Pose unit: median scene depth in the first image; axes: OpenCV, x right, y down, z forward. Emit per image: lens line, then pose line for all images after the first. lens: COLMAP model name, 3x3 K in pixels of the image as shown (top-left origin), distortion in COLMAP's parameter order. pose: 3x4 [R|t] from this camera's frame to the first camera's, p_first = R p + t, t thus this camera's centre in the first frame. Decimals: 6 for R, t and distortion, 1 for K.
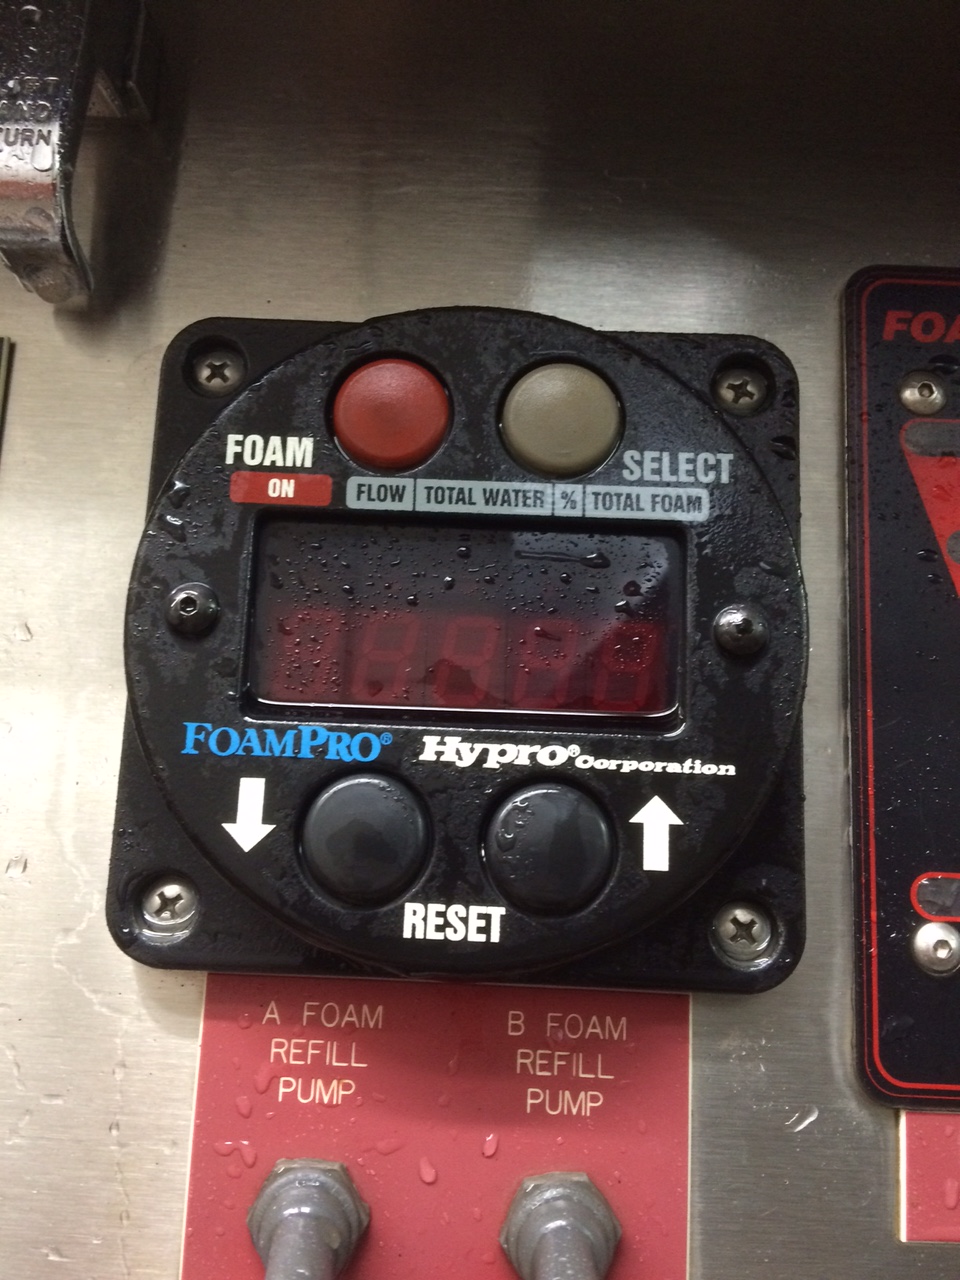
lens RADIAL K [[1075.3, 0, 482.2], [0, 1075.3, 632.9], [0, 0, 1]] dist [0.083777, -0.130733]
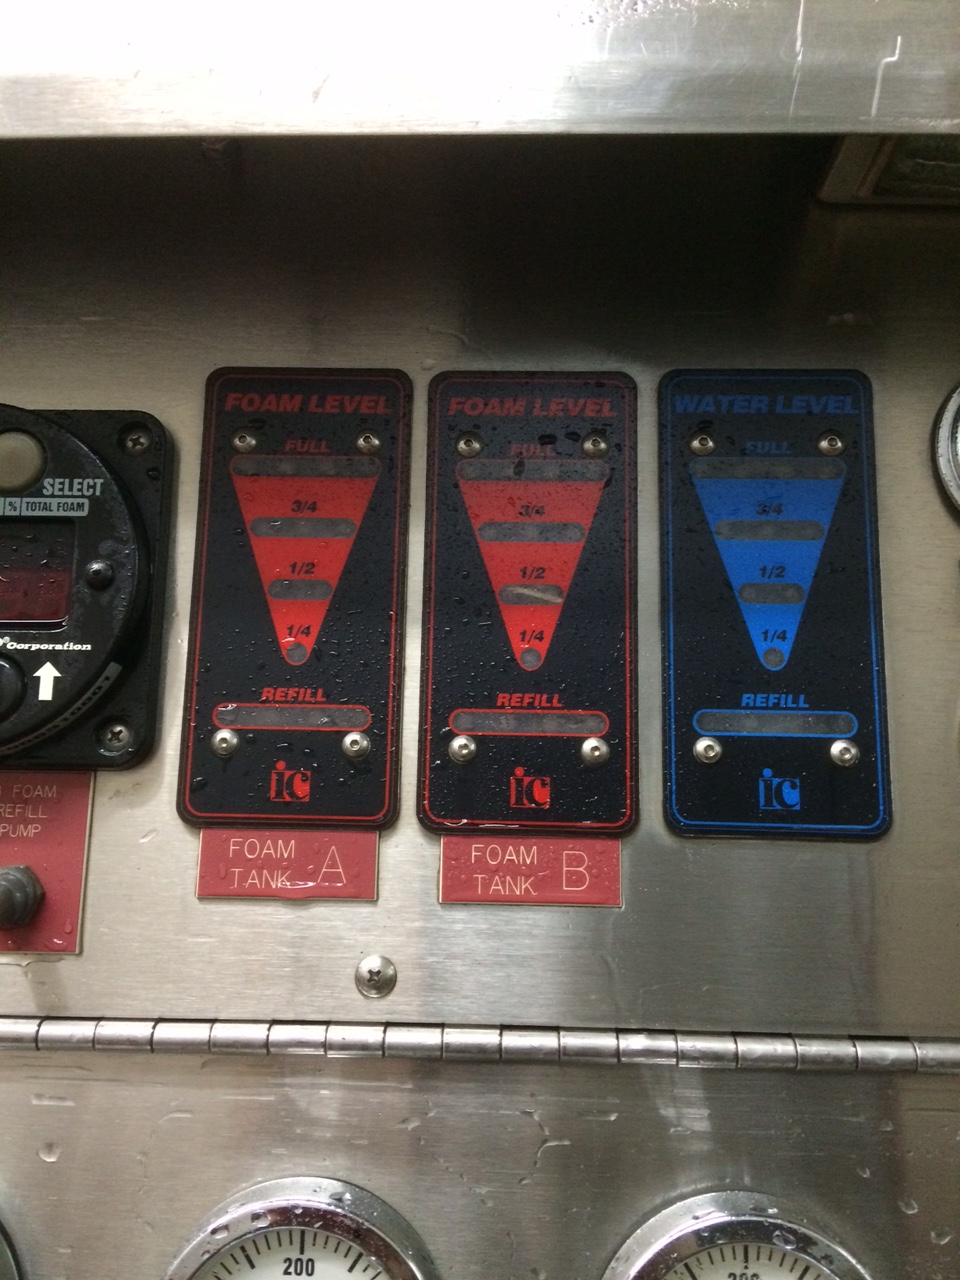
lens RADIAL K [[1075.3, 0, 473.8], [0, 1075.3, 644.4], [0, 0, 1]] dist [0.083777, -0.130733]
pose [[0.999405, -0.031394, -0.014278, 0.883994], [0.031523, 0.999464, 0.008881, 0.120029], [0.013992, -0.009325, 0.999859, -0.845995]]
